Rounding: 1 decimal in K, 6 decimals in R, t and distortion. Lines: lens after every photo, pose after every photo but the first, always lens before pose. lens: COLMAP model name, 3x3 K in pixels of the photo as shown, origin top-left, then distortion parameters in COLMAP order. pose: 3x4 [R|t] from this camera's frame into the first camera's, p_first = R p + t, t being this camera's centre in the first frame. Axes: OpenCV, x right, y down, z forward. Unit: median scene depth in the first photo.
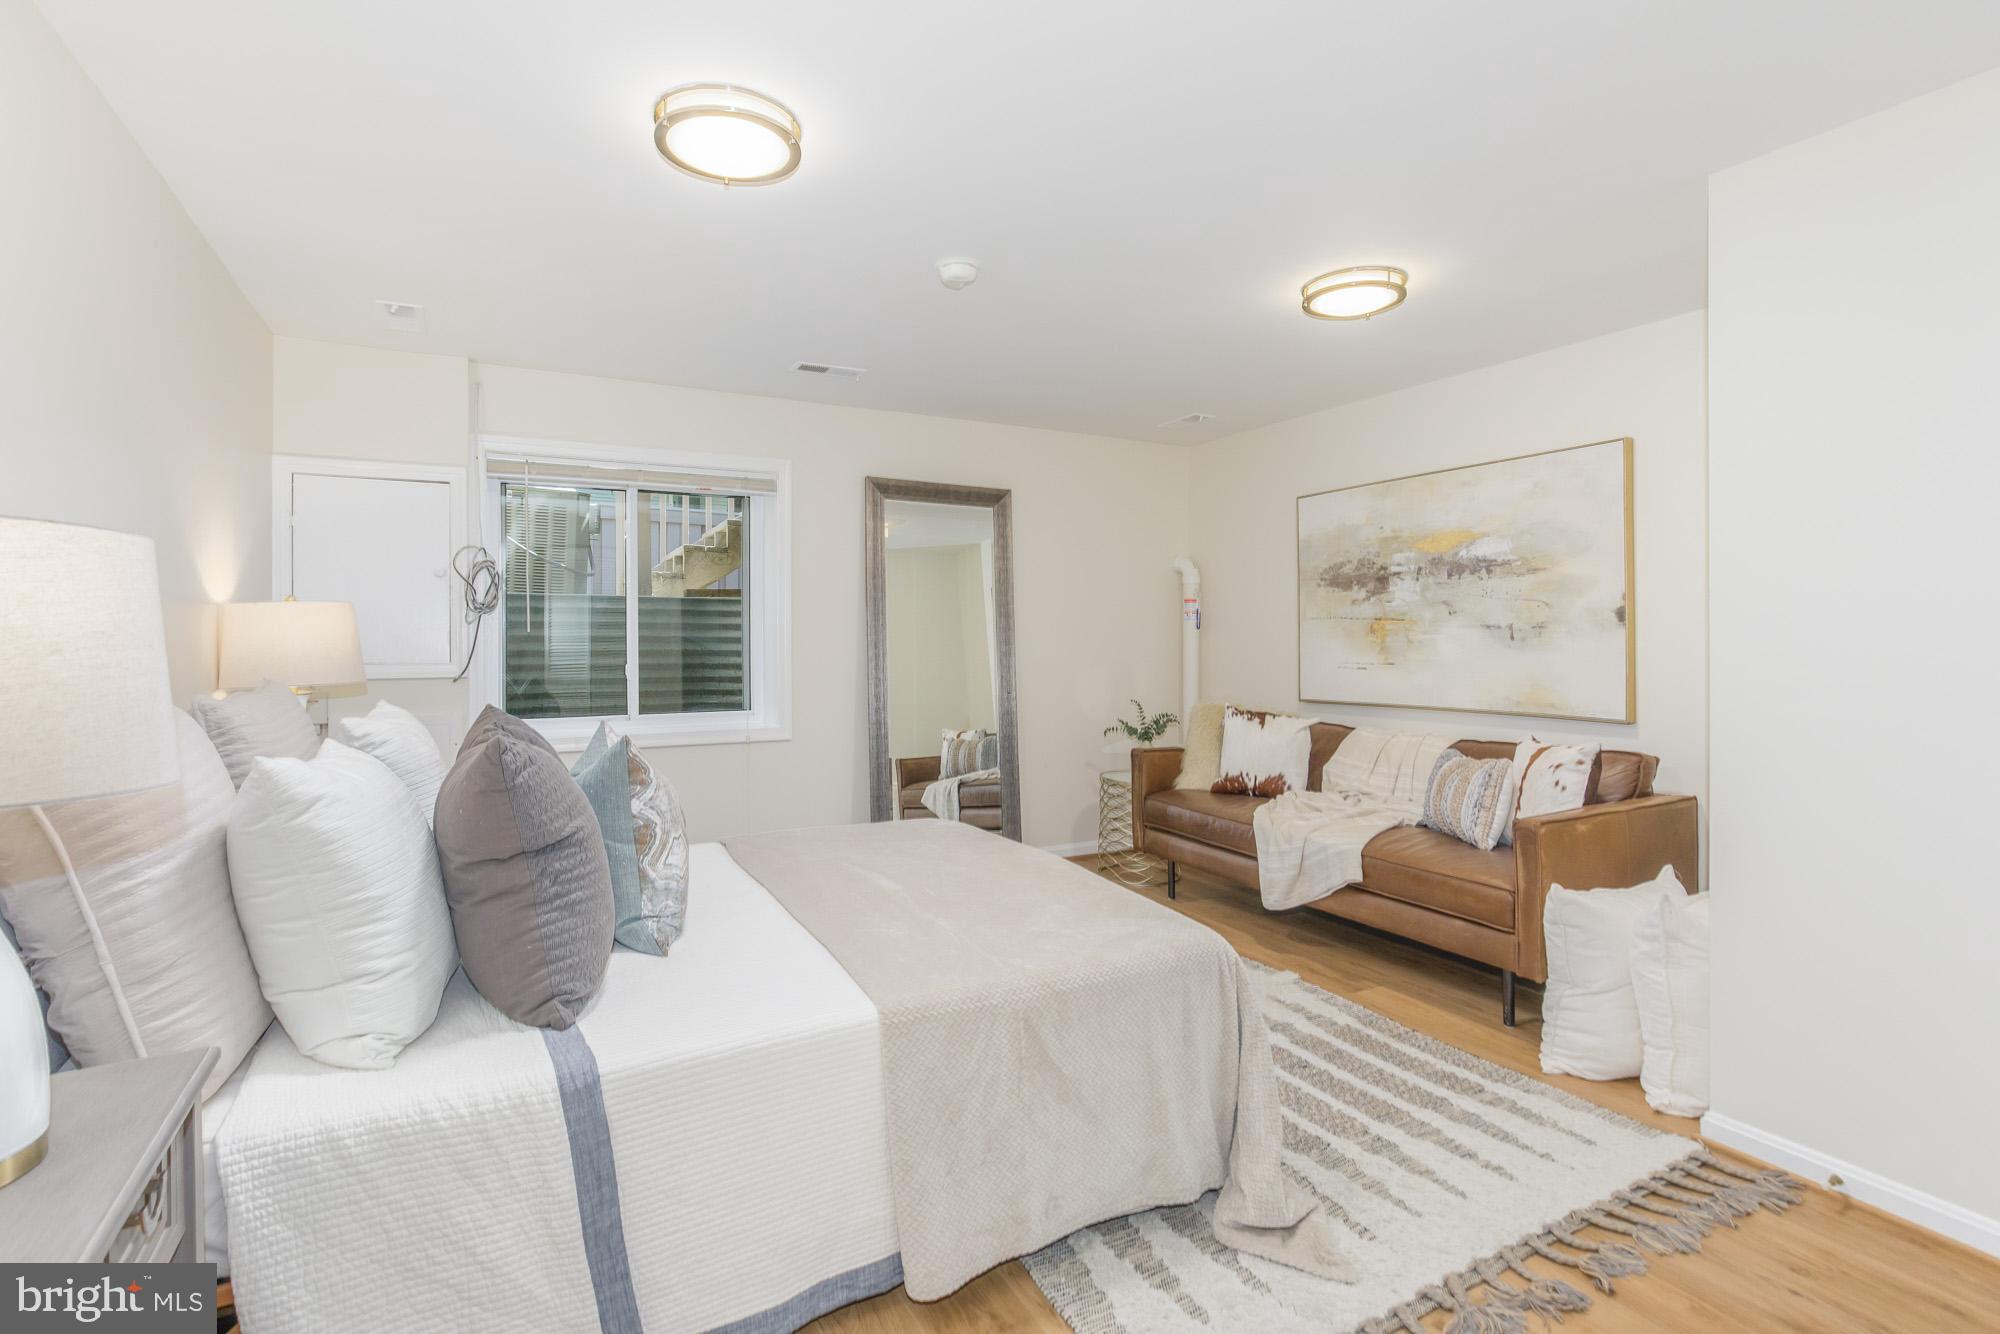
lens RADIAL K [[934.2, 0, 991.0], [0, 934.2, 640.9], [0, 0, 1]] dist [-0.012378, 0.000500]
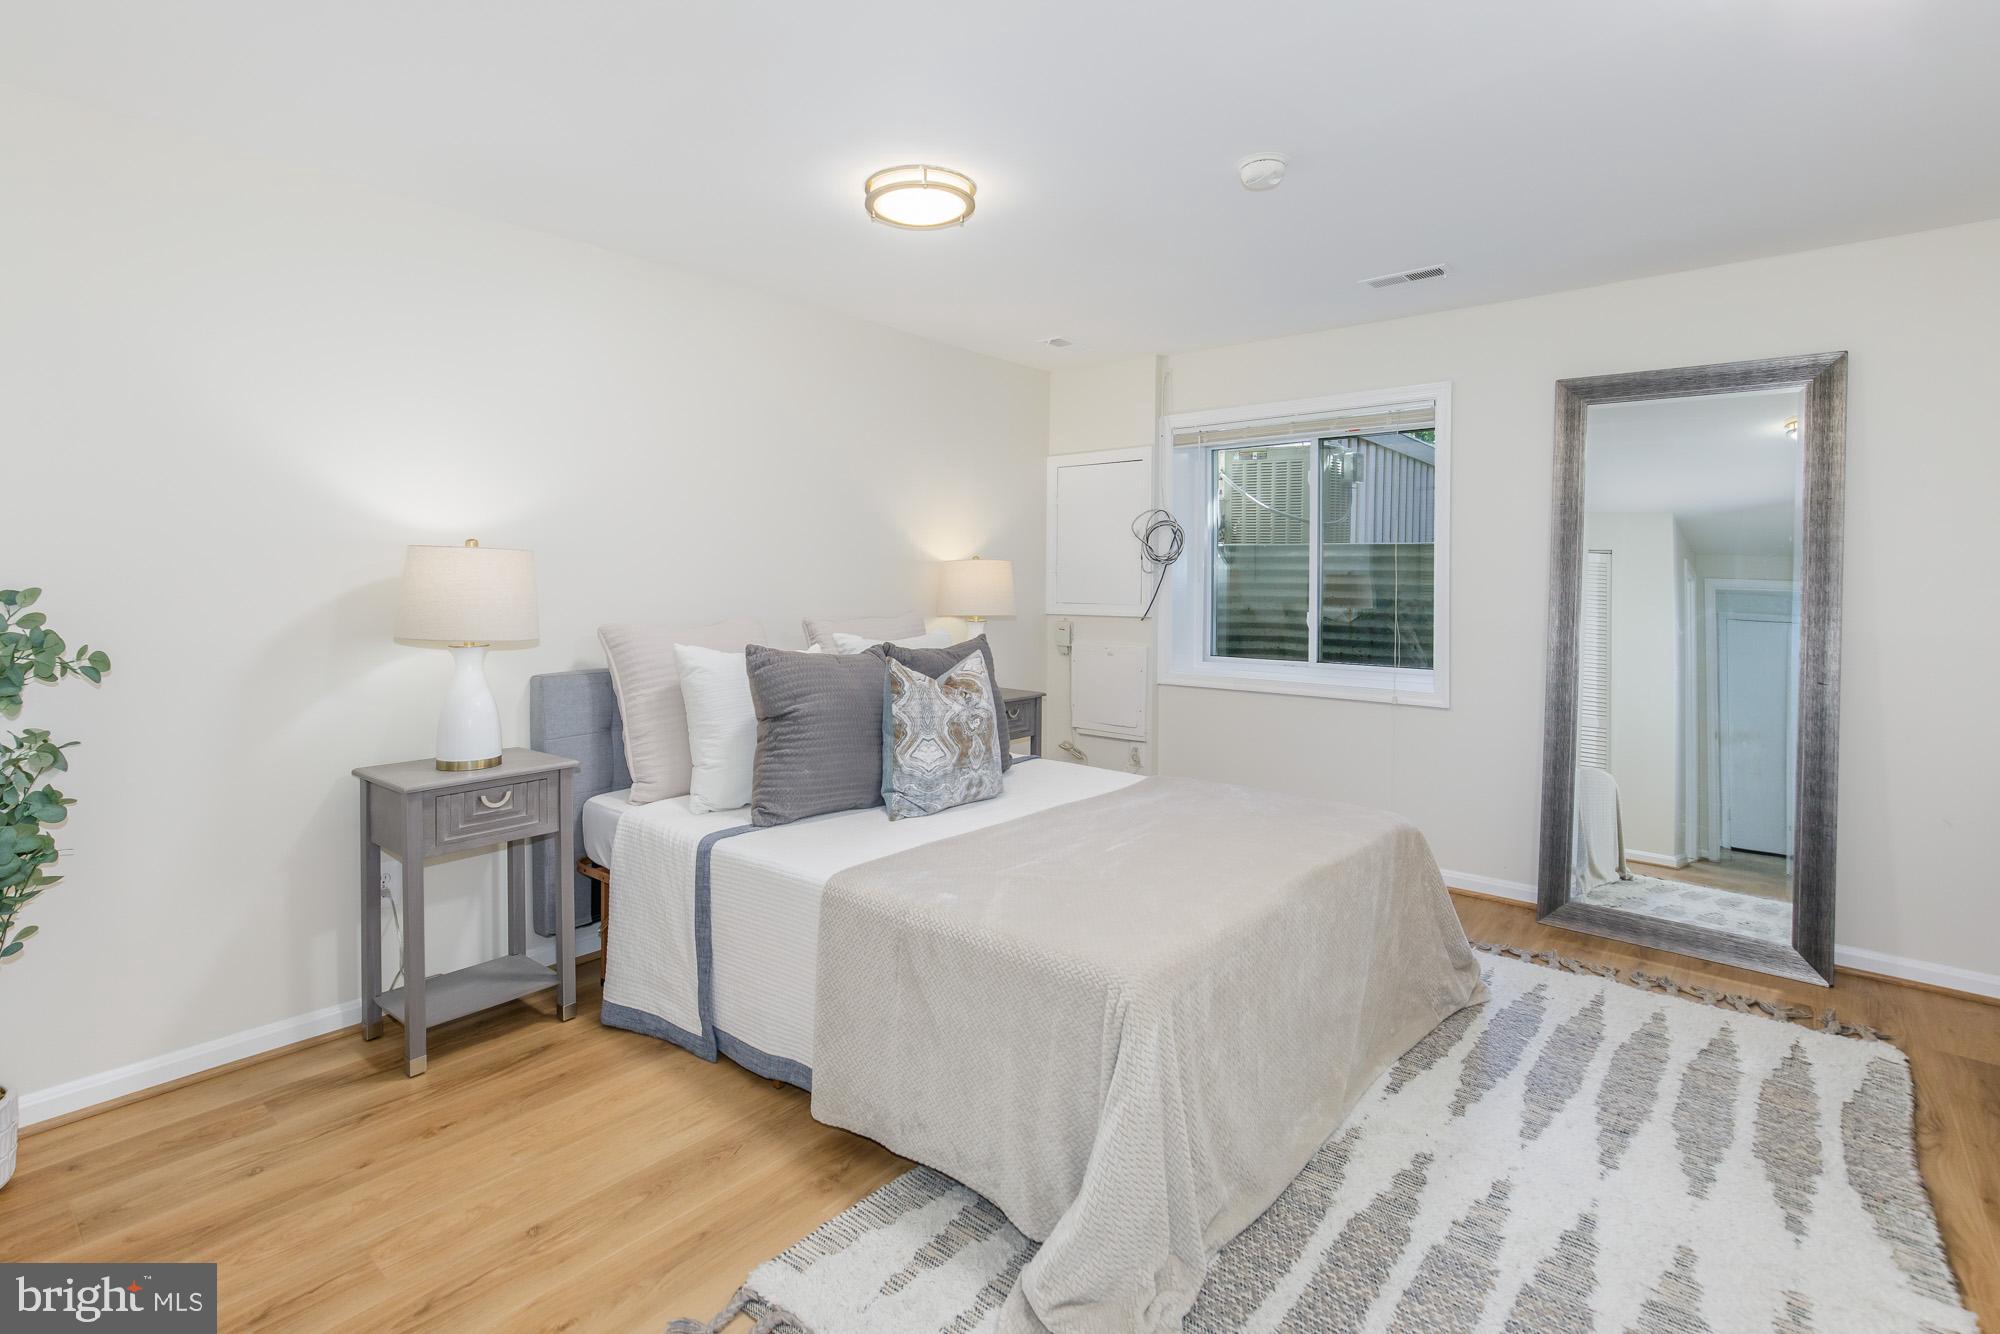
lens RADIAL K [[972.4, 0, 989.4], [0, 972.4, 588.8], [0, 0, 1]] dist [-0.033115, -0.000008]
pose [[0.353251, 0.012991, -0.935439, 0.504216], [-0.009123, 0.999904, 0.010441, -0.008241], [0.935484, 0.004846, 0.353335, 0.312444]]
